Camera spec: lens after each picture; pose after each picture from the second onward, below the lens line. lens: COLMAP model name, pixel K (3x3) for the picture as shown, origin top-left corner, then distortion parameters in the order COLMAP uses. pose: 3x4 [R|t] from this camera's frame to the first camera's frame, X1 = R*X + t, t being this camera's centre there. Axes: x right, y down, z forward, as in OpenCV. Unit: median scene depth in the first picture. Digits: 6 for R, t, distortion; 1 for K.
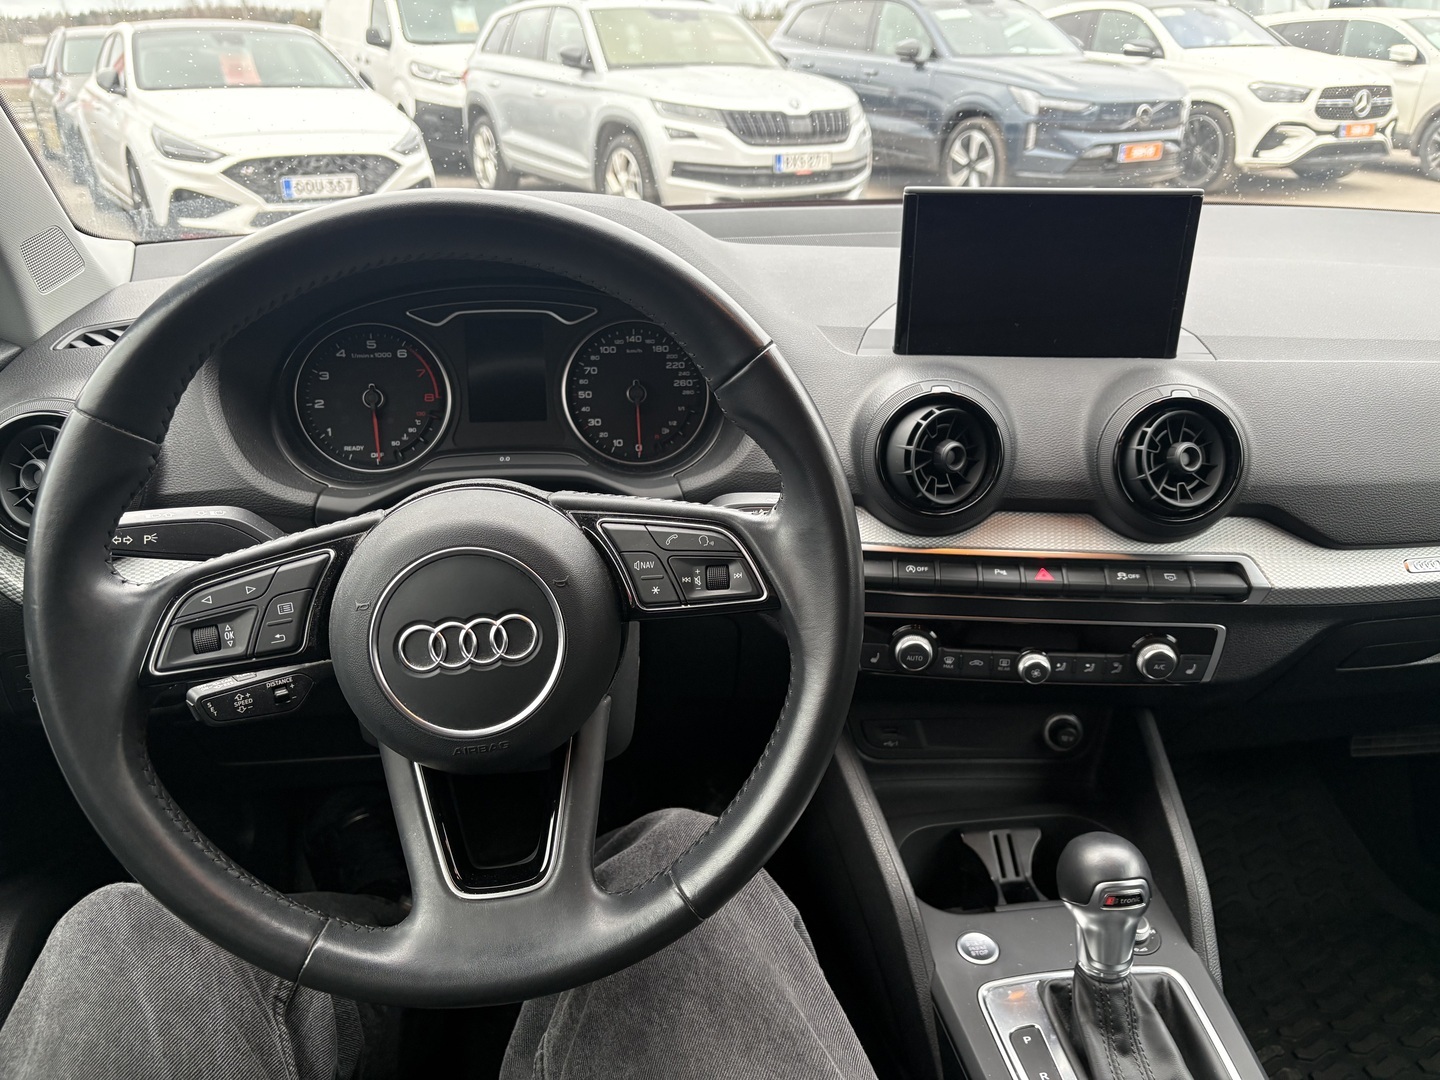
lens RADIAL K [[1073.3, 0, 724.2], [0, 1073.3, 548.4], [0, 0, 1]] dist [0.006813, -0.028554]
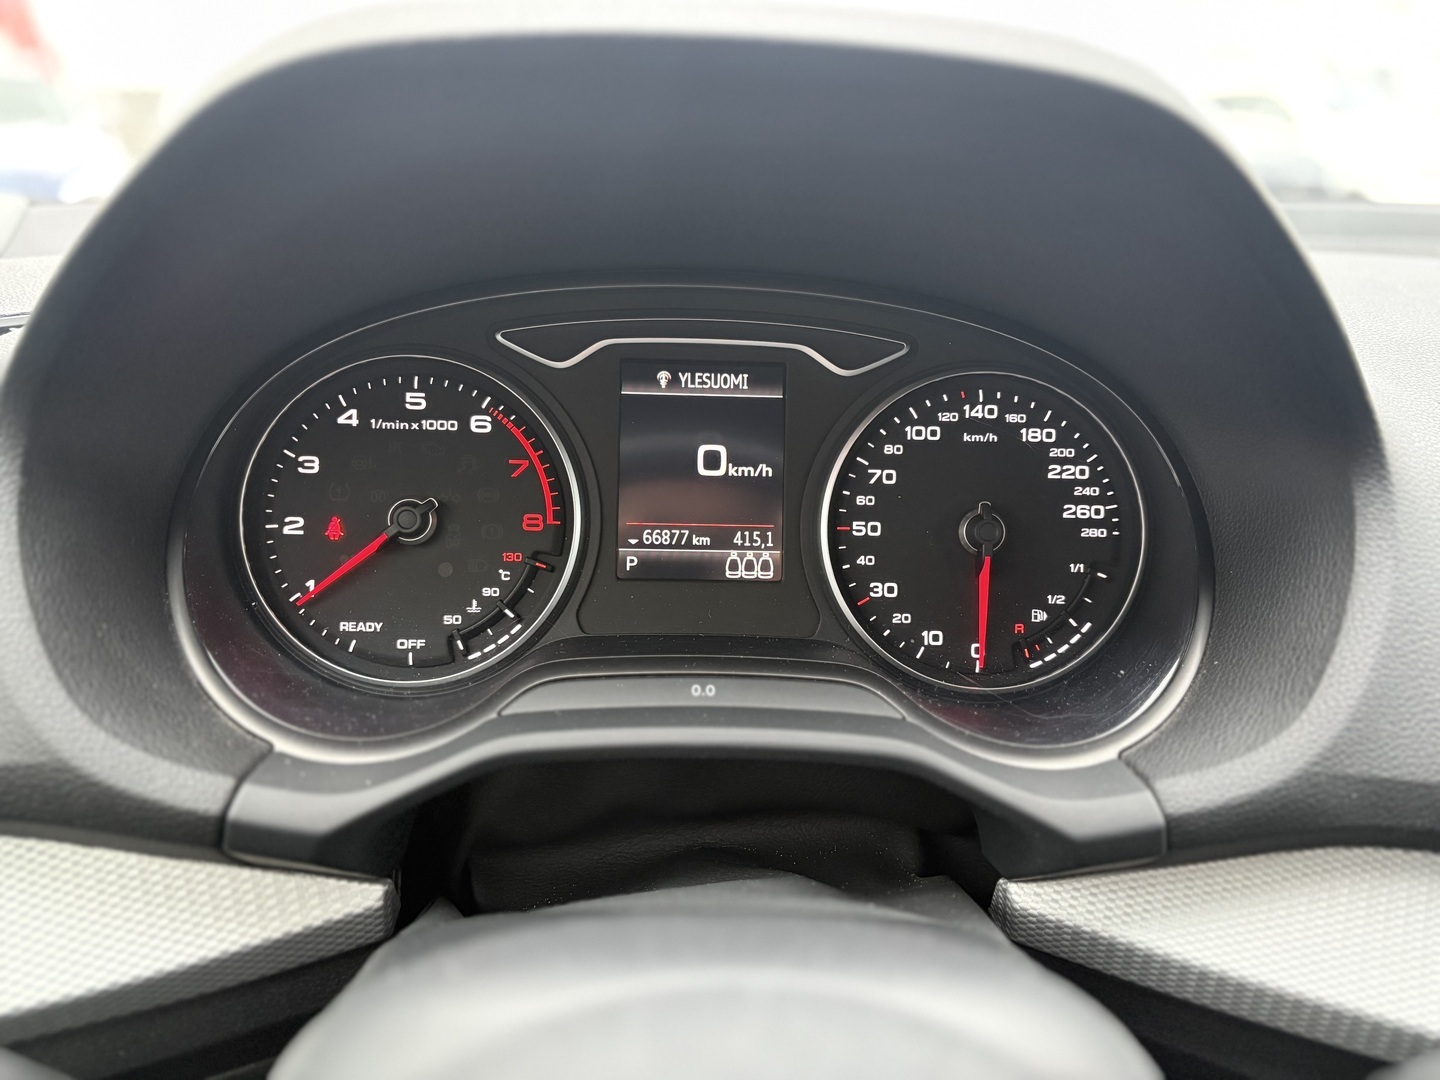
lens RADIAL K [[1085.0, 0, 682.9], [0, 1085.0, 540.6], [0, 0, 1]] dist [0.065235, -0.001753]
pose [[0.992695, 0.053041, -0.108368, -0.257076], [-0.060711, 0.995785, -0.068748, -0.167073], [0.104265, 0.074825, 0.991731, 0.878784]]
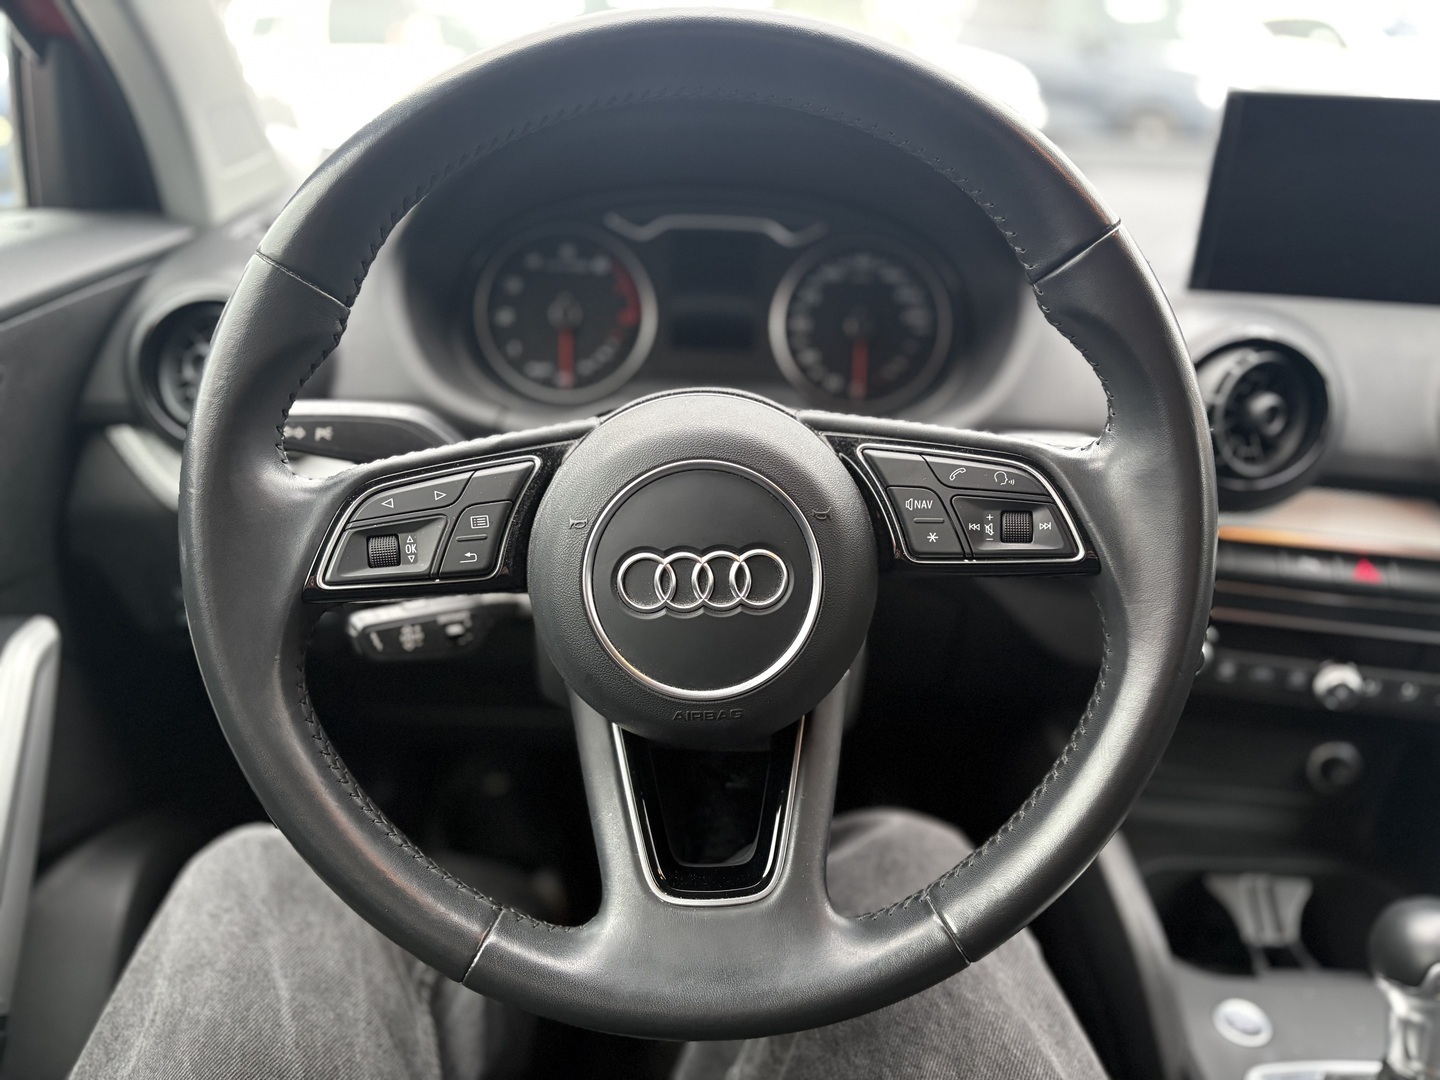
lens RADIAL K [[1100.4, 0, 720.0], [0, 1100.4, 540.0], [0, 0, 1]] dist [-0.004898, -0.035539]
pose [[0.989396, 0.077465, -0.122864, -0.118385], [-0.077190, 0.996992, 0.007000, 0.047295], [0.123036, 0.002558, 0.992399, 0.186357]]
